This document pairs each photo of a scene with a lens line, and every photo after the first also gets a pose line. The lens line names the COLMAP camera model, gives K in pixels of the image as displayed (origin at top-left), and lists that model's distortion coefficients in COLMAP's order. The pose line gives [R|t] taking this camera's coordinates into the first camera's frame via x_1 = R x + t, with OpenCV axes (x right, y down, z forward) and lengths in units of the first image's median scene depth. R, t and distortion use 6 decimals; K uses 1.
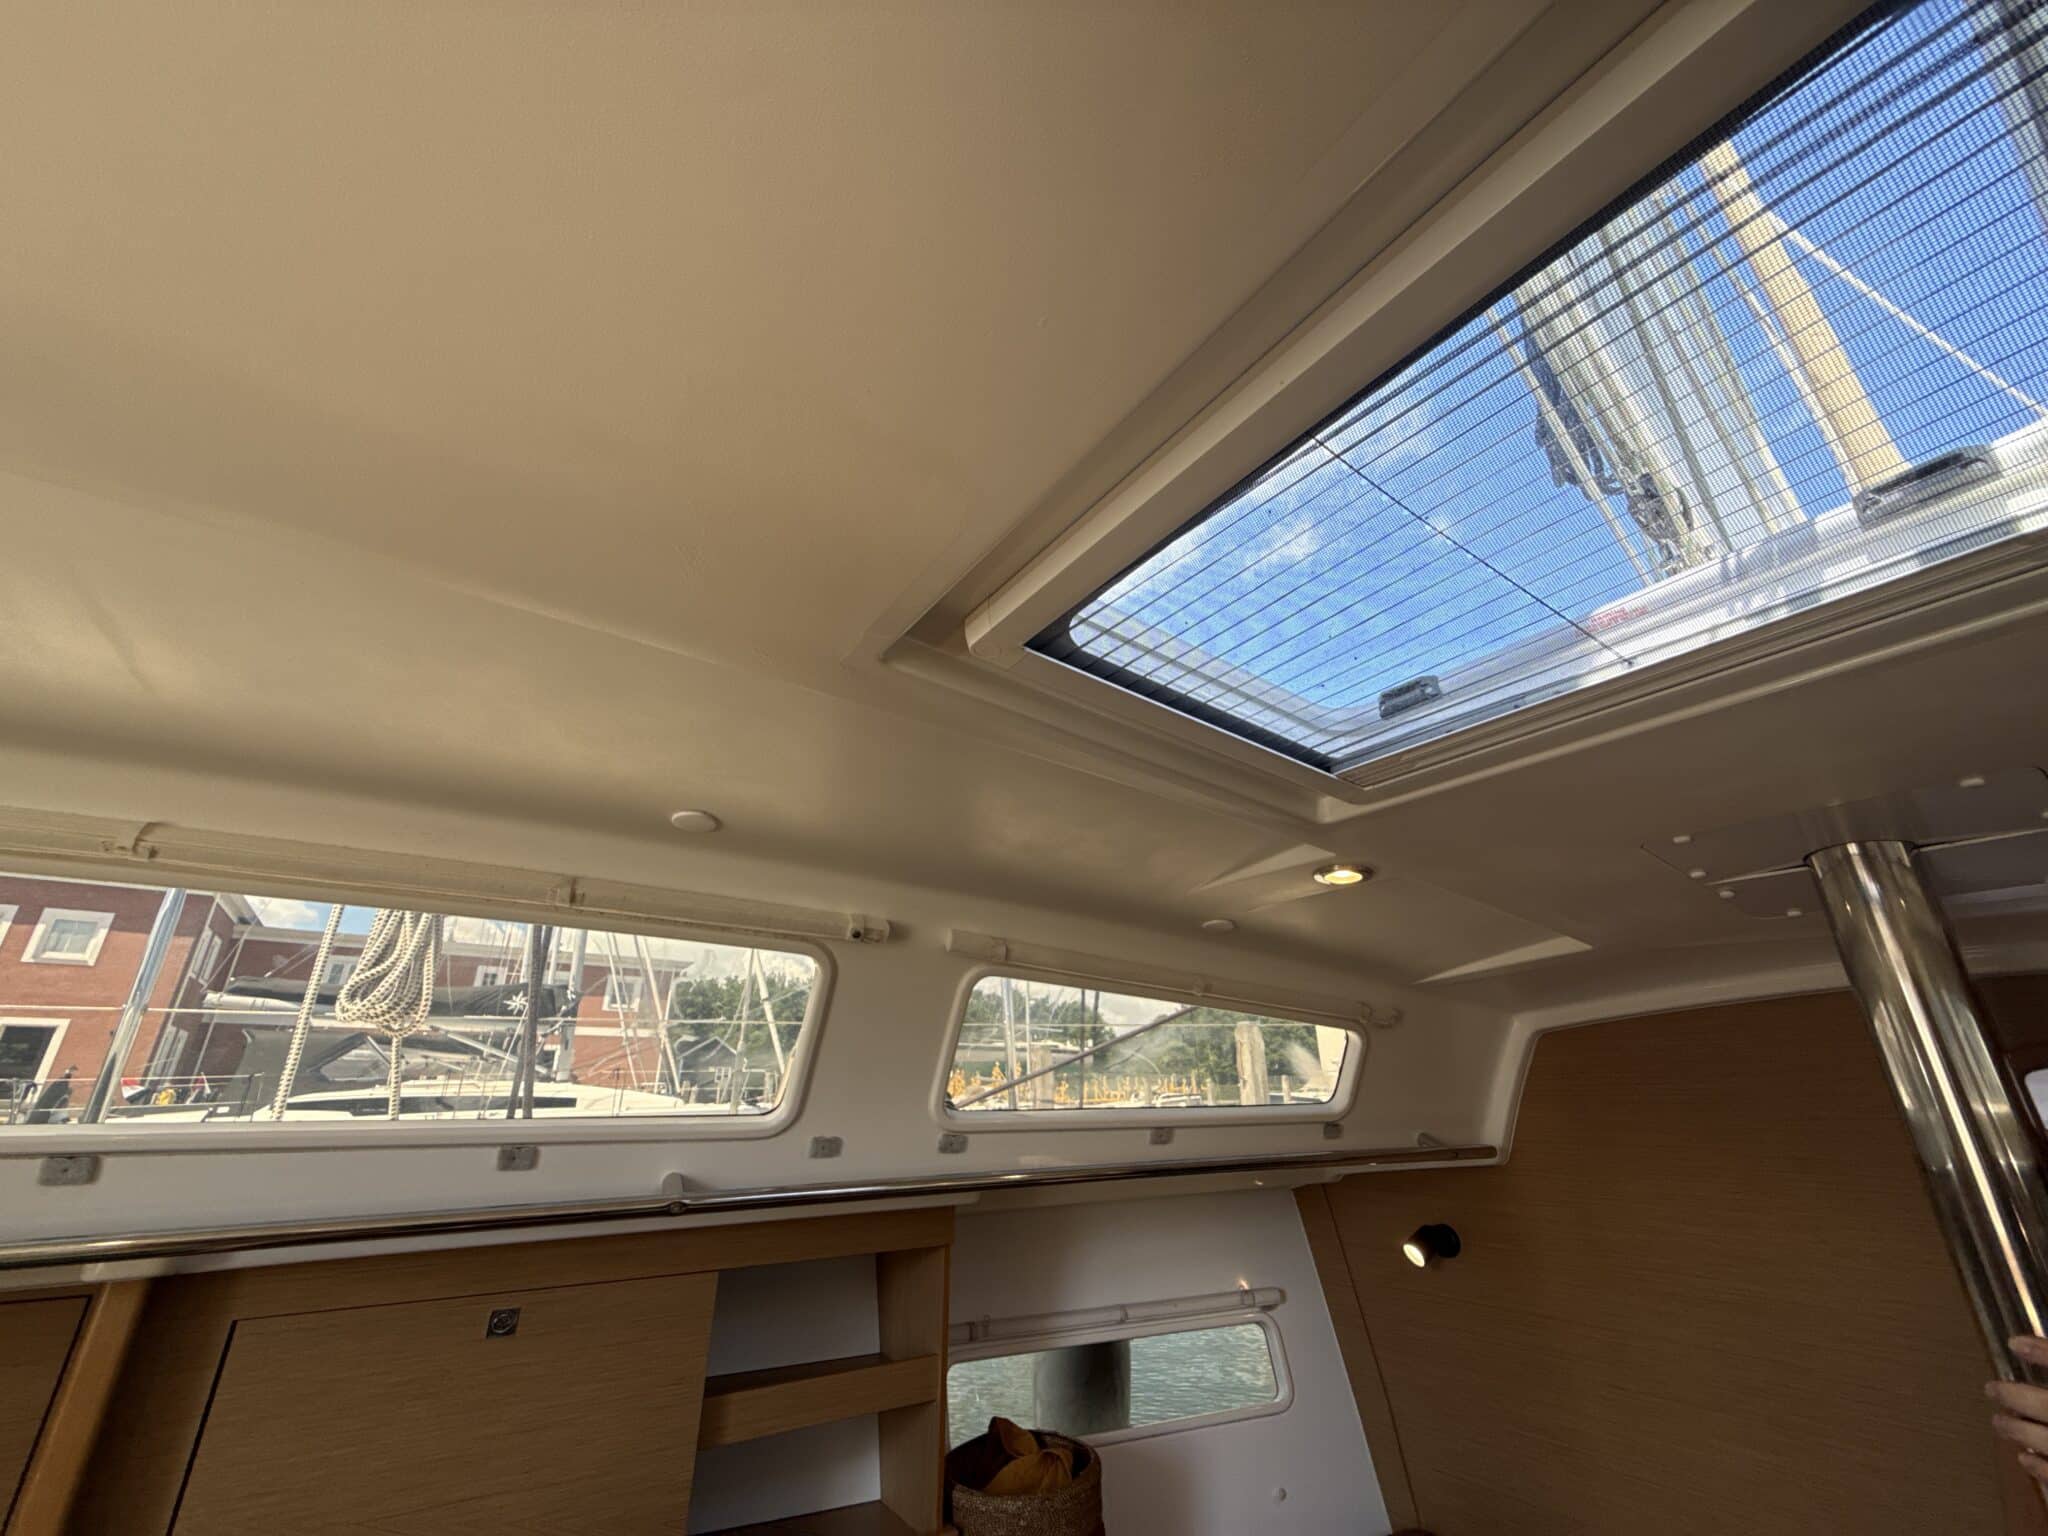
lens RADIAL K [[813.3, 0, 1023.0], [0, 813.3, 767.5], [0, 0, 1]] dist [0.000161, -0.000034]
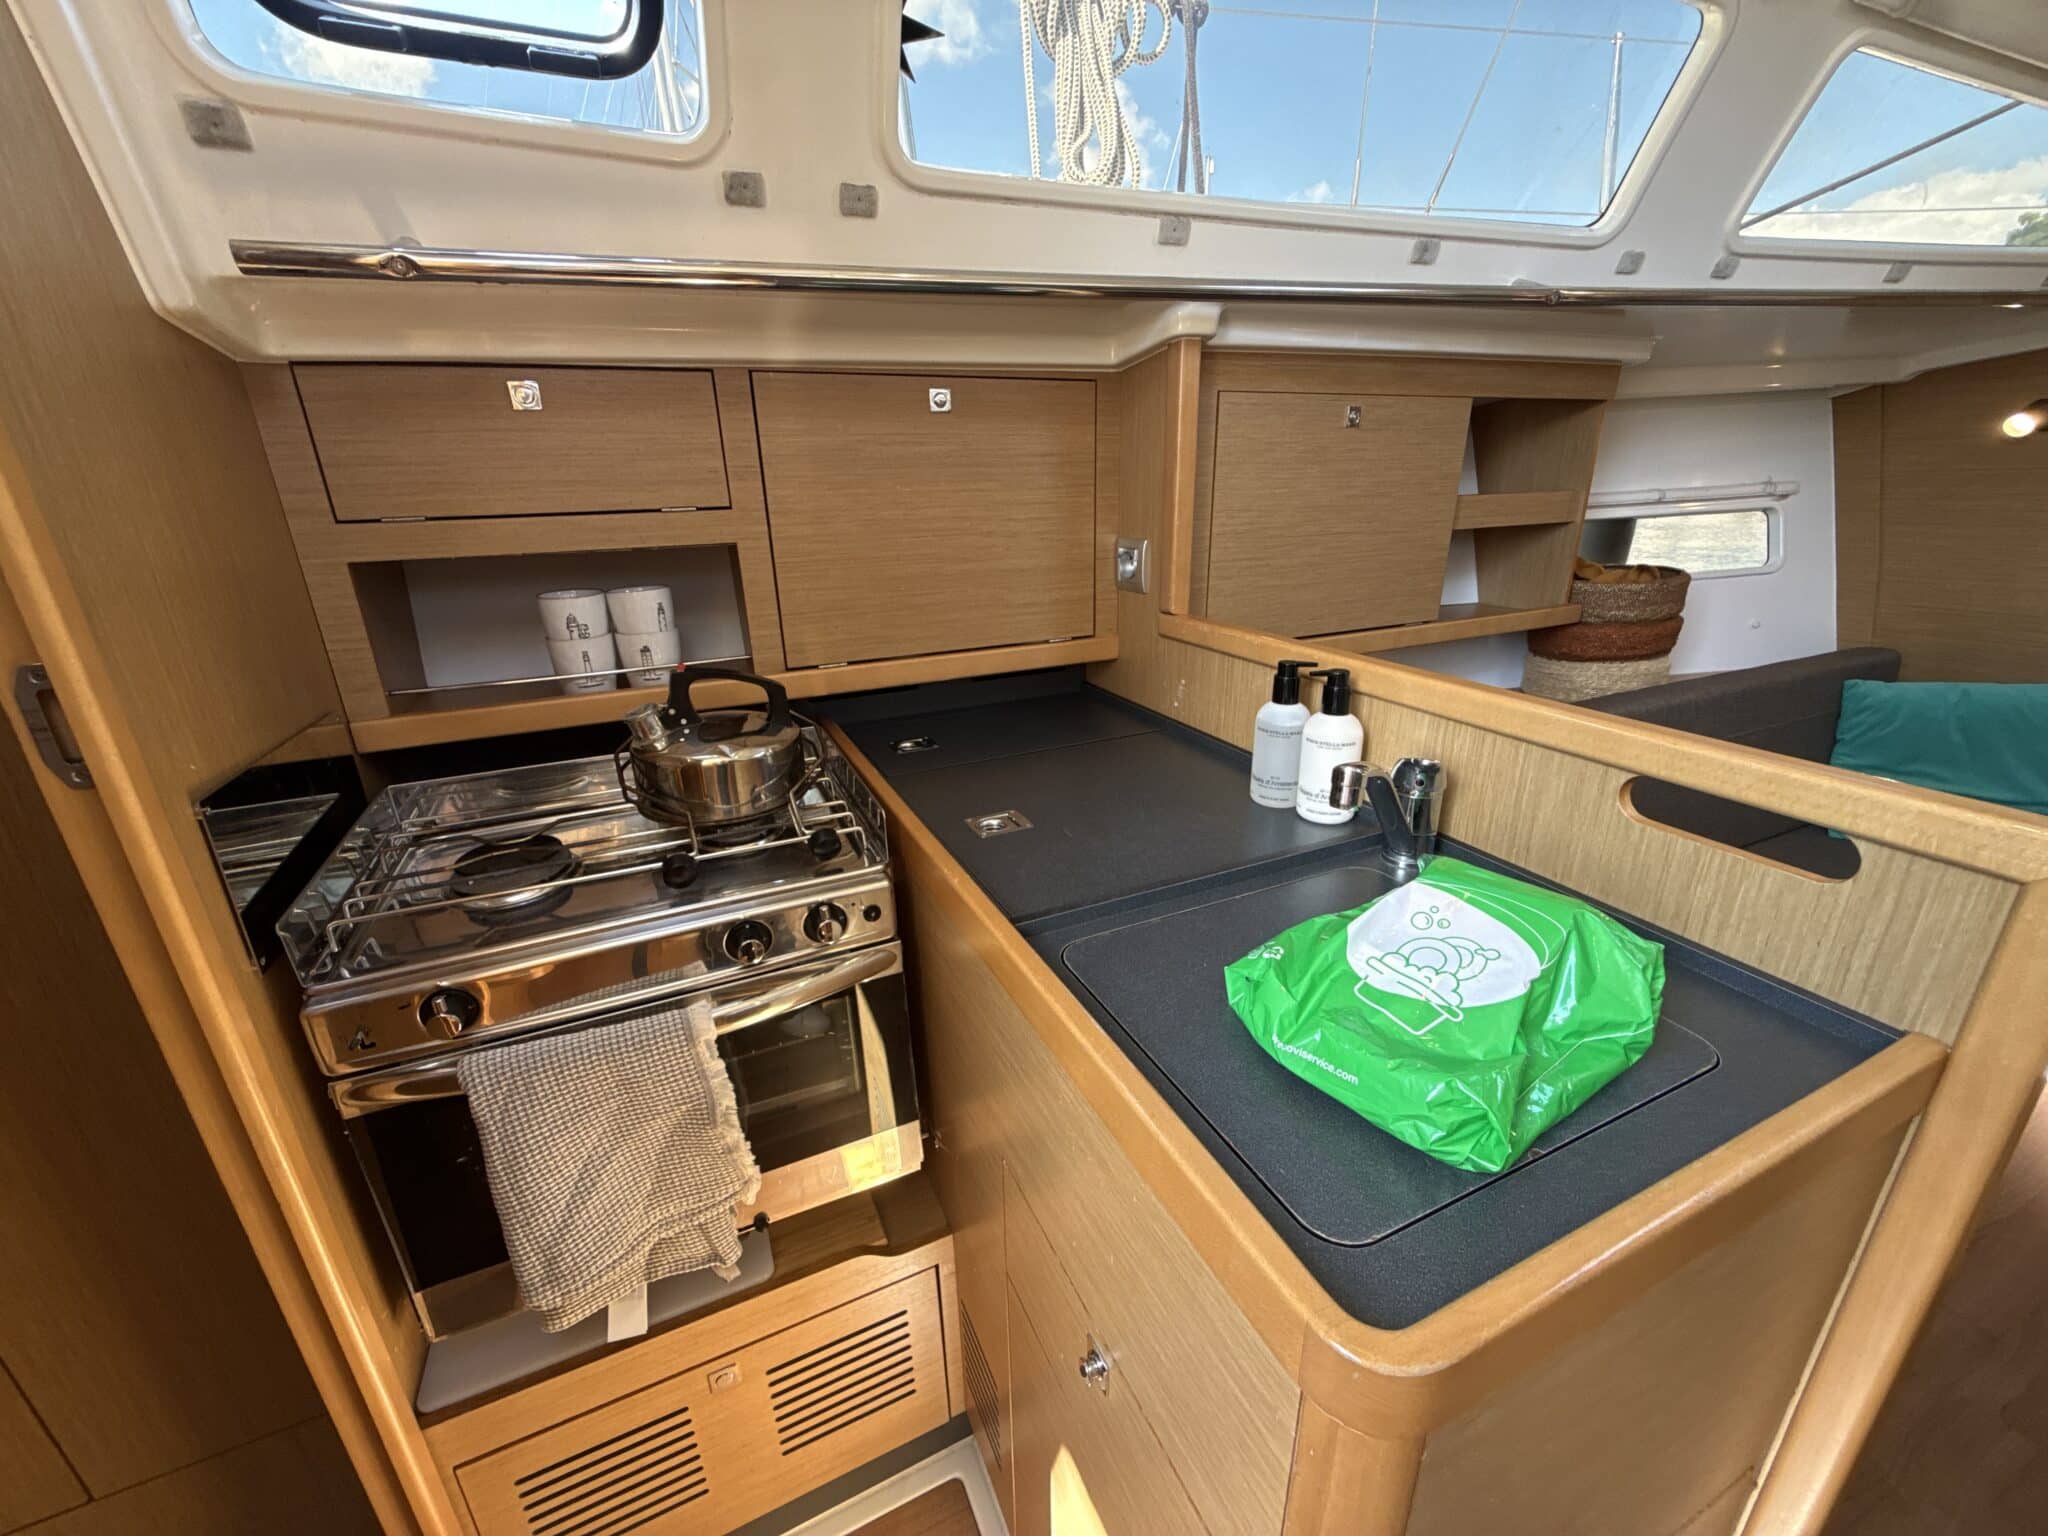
lens RADIAL K [[813.3, 0, 1023.0], [0, 813.3, 767.5], [0, 0, 1]] dist [0.000161, -0.000034]
pose [[0.985939, 0.031190, -0.164167, -0.688798], [0.086331, 0.746087, 0.660228, 0.160171], [0.143076, -0.665118, 0.732904, -0.263227]]
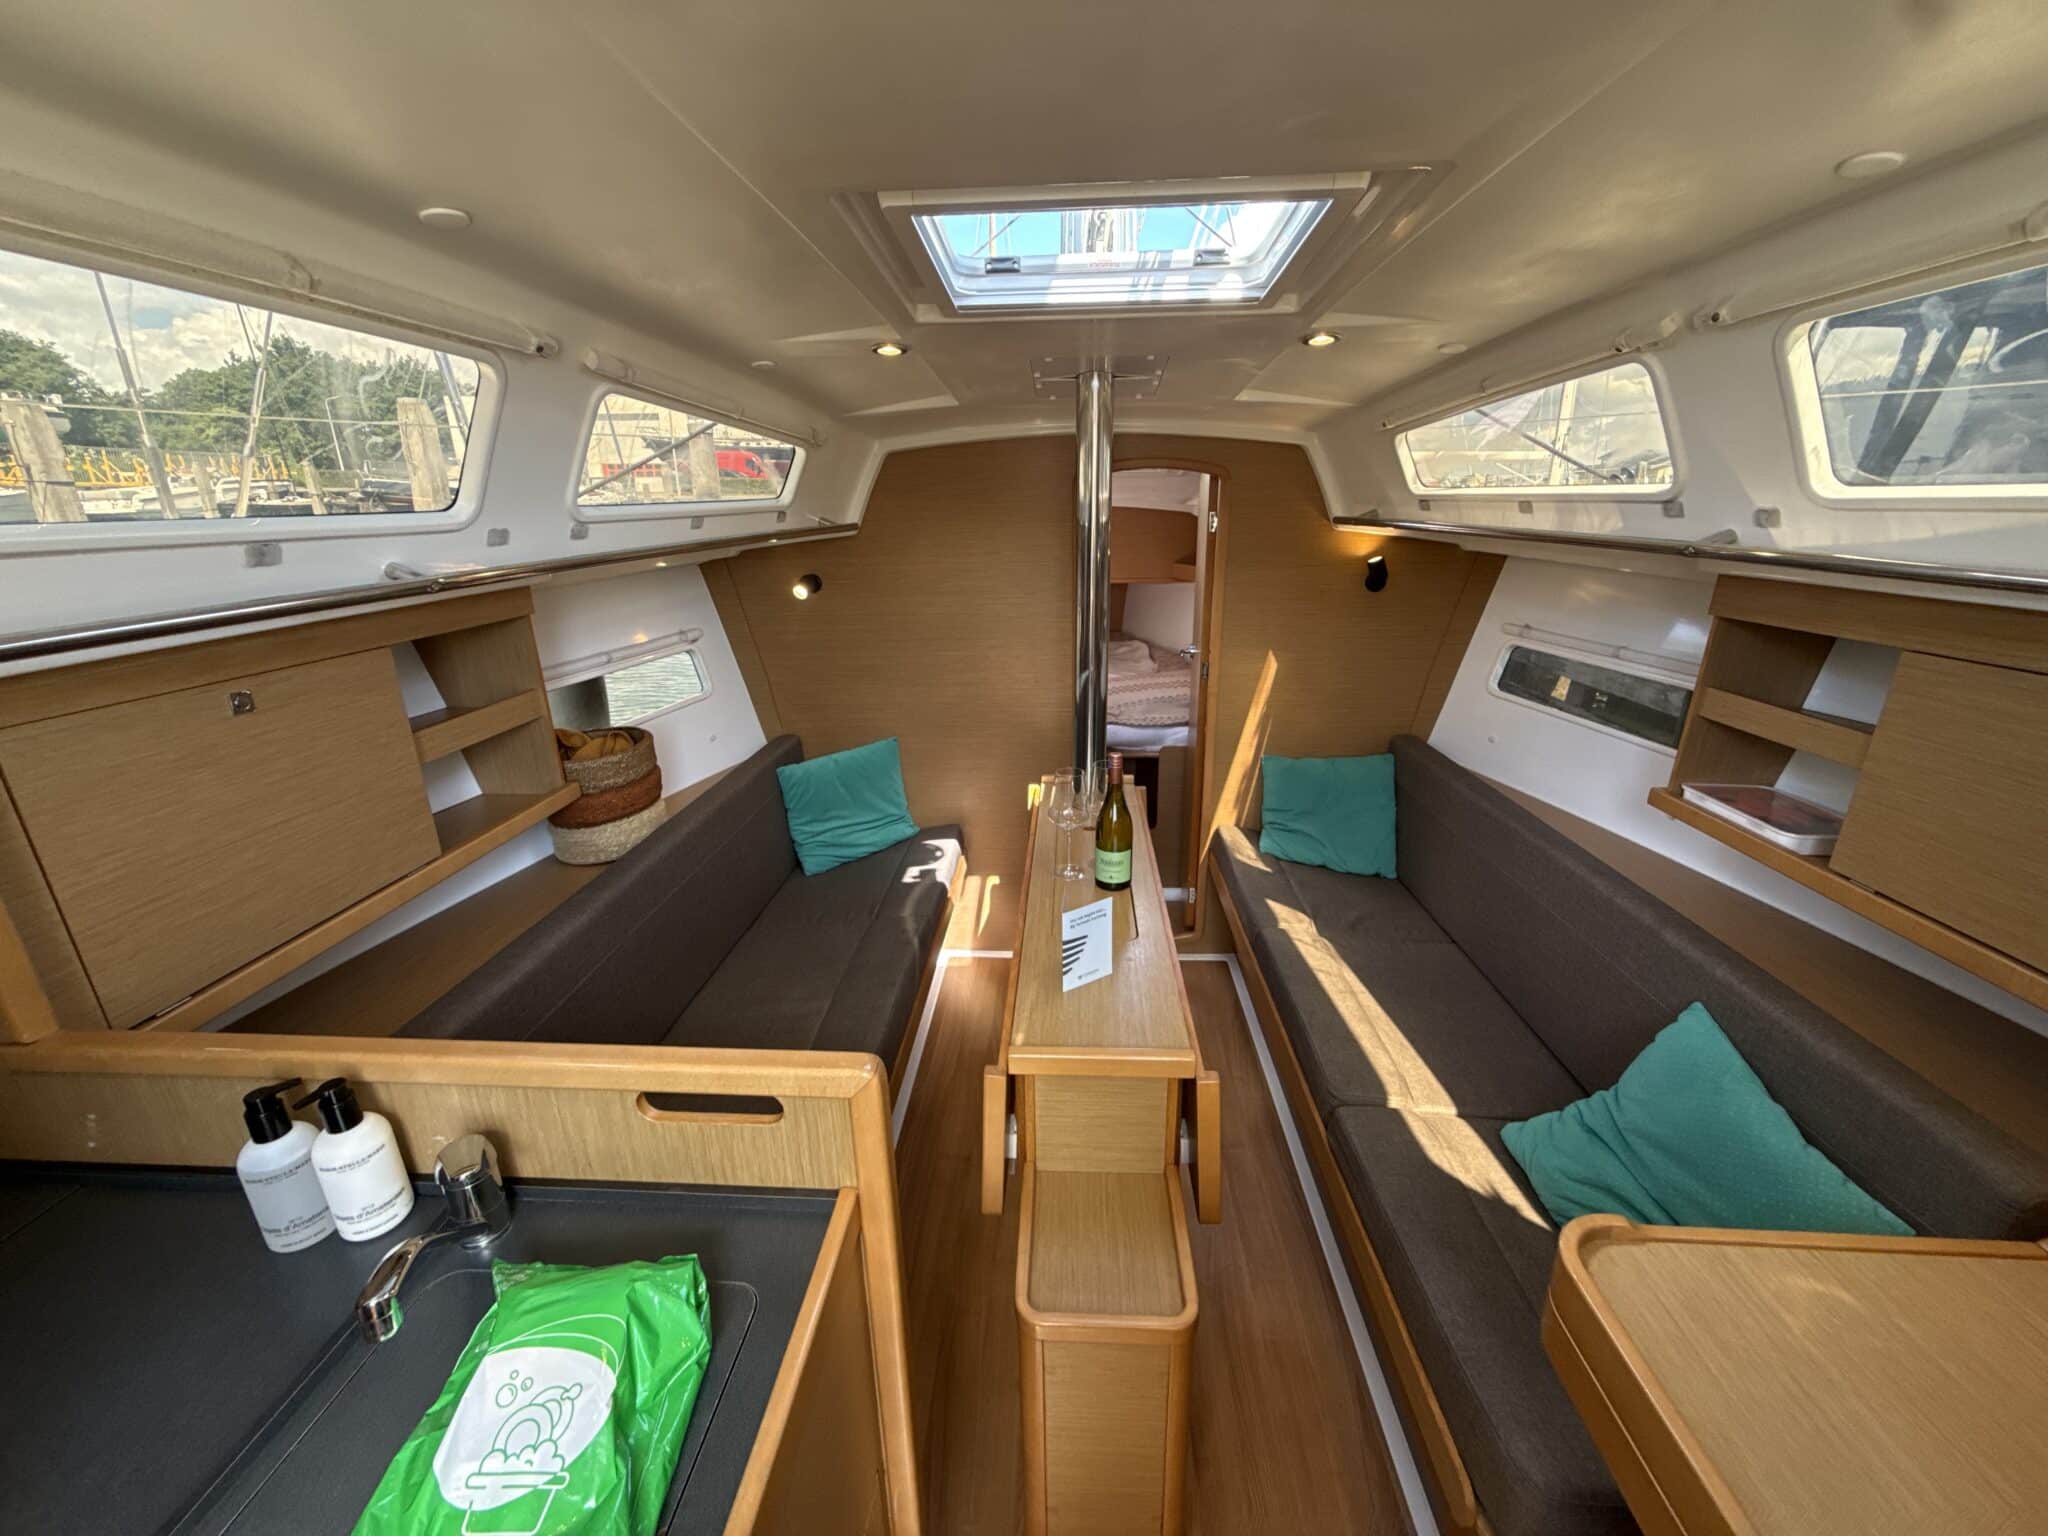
lens RADIAL K [[813.3, 0, 1023.0], [0, 813.3, 767.5], [0, 0, 1]] dist [0.000161, -0.000034]
pose [[0.611063, -0.260383, 0.747531, -0.625207], [-0.279942, 0.812240, 0.511760, -0.066183], [-0.740428, -0.521983, 0.423438, -0.200122]]
